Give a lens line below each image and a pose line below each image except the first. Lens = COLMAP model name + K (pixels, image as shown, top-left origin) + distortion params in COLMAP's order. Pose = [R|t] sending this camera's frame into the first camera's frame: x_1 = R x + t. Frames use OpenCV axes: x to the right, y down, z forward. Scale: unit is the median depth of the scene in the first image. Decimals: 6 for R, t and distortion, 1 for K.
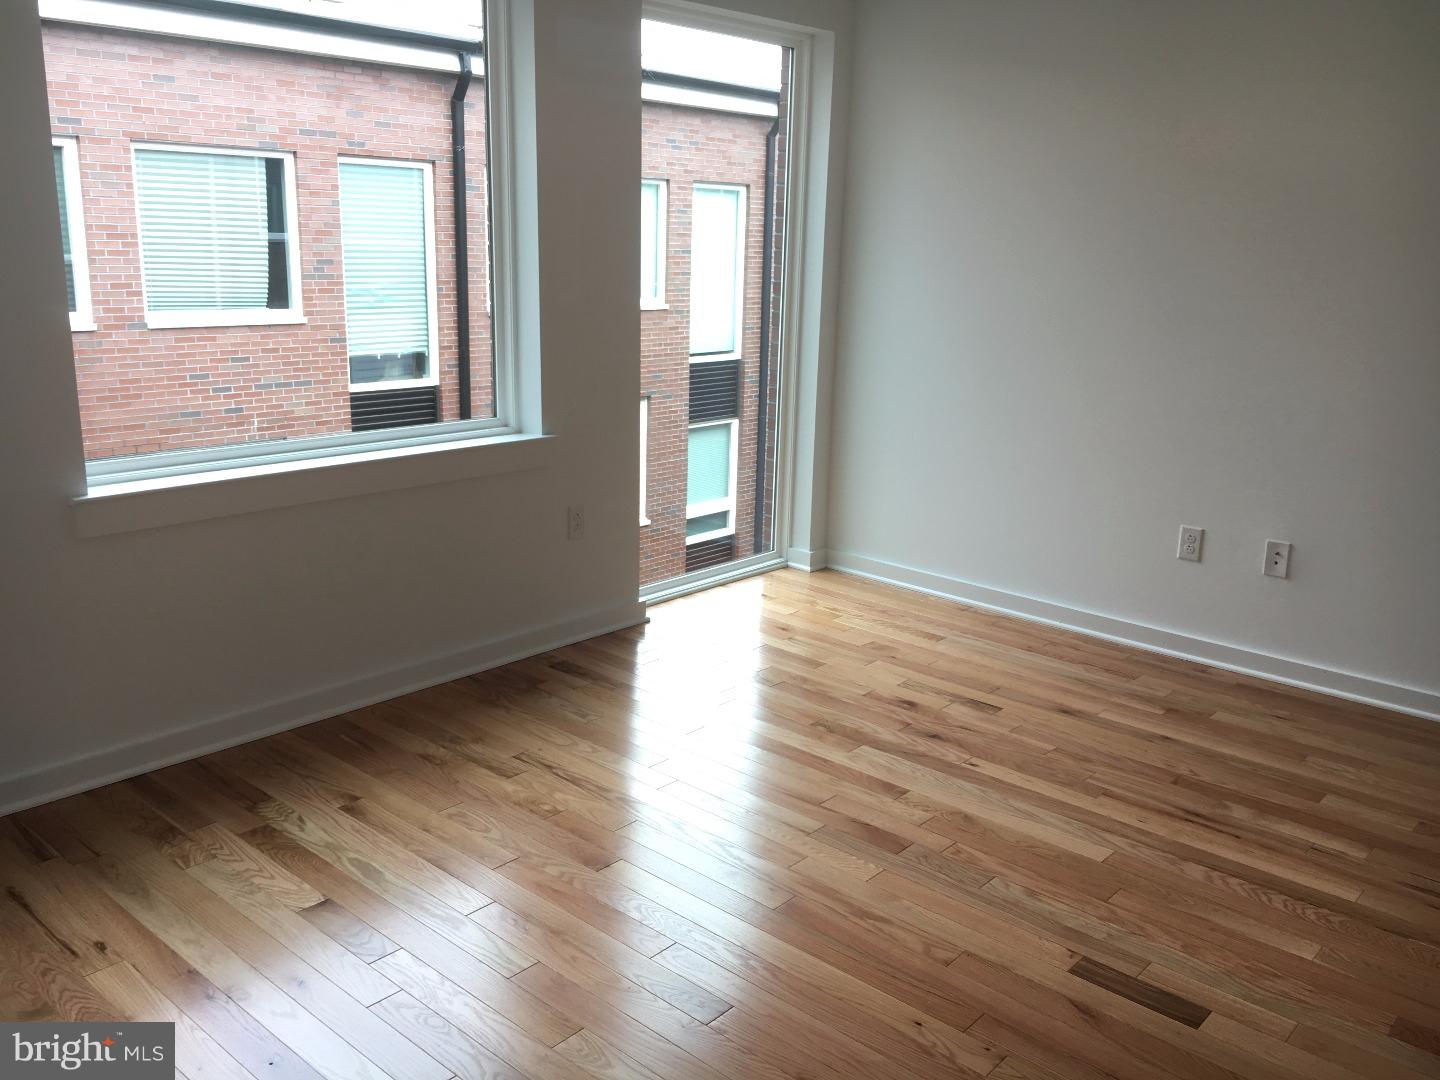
lens RADIAL K [[1233.1, 0, 717.7], [0, 1233.1, 540.4], [0, 0, 1]] dist [0.079228, -0.125023]
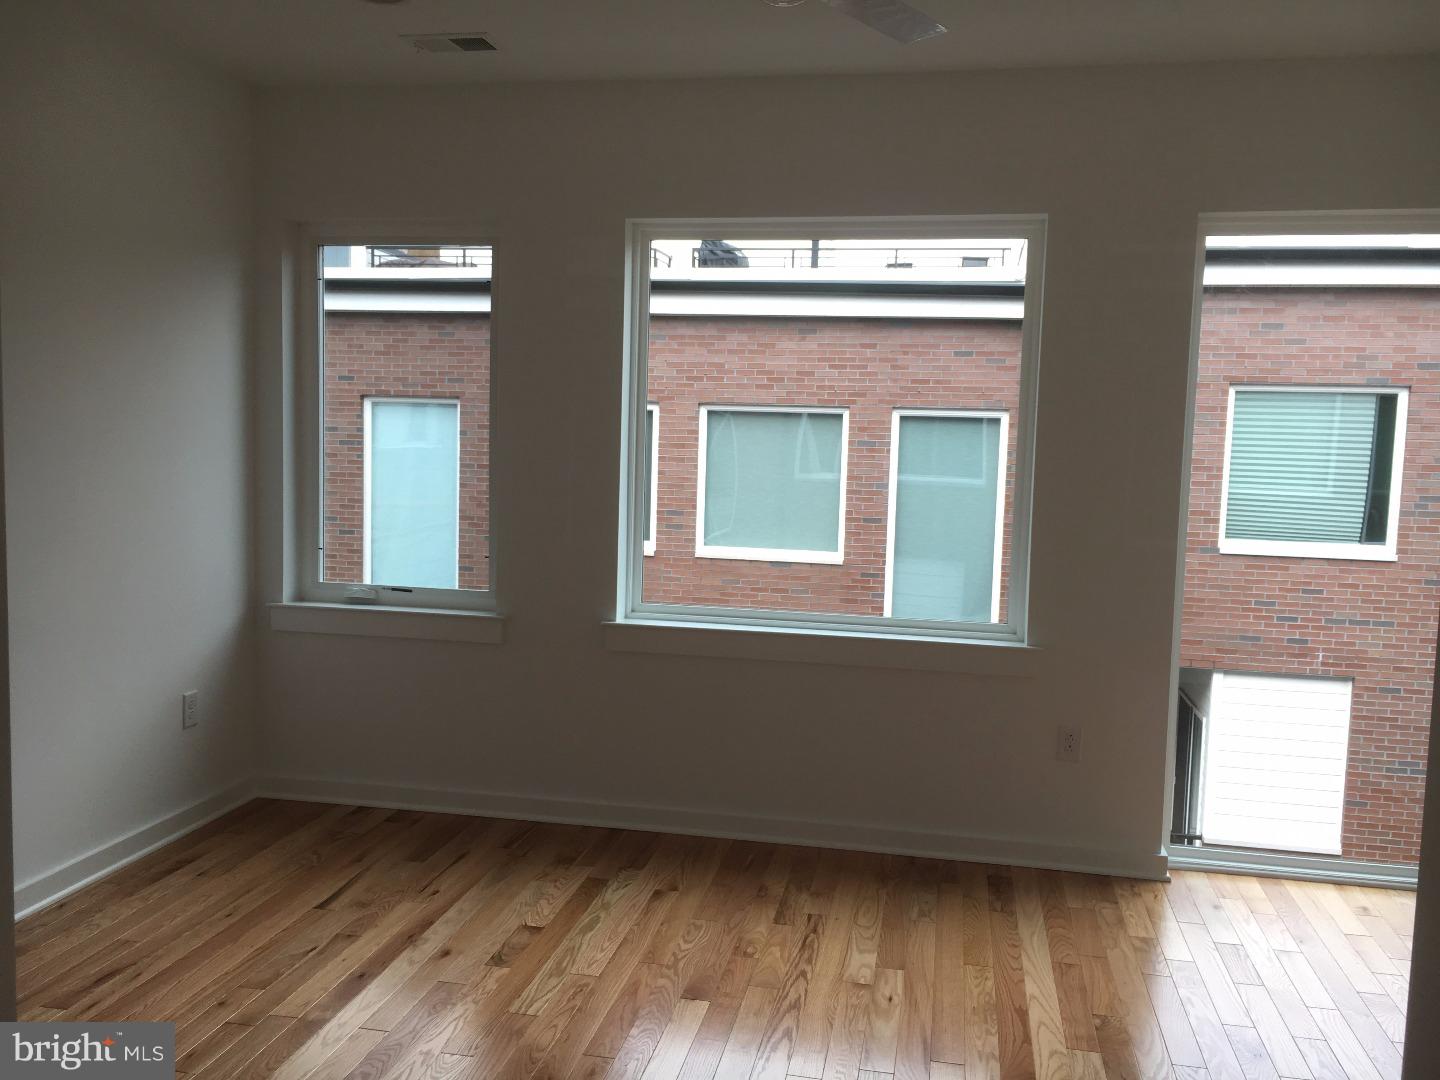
lens RADIAL K [[1233.1, 0, 717.7], [0, 1233.1, 540.4], [0, 0, 1]] dist [0.079228, -0.125023]
pose [[0.503489, 0.062184, -0.861761, 0.236459], [-0.223164, 0.972922, -0.060179, -0.020419], [0.834684, 0.222613, 0.503732, 0.101539]]
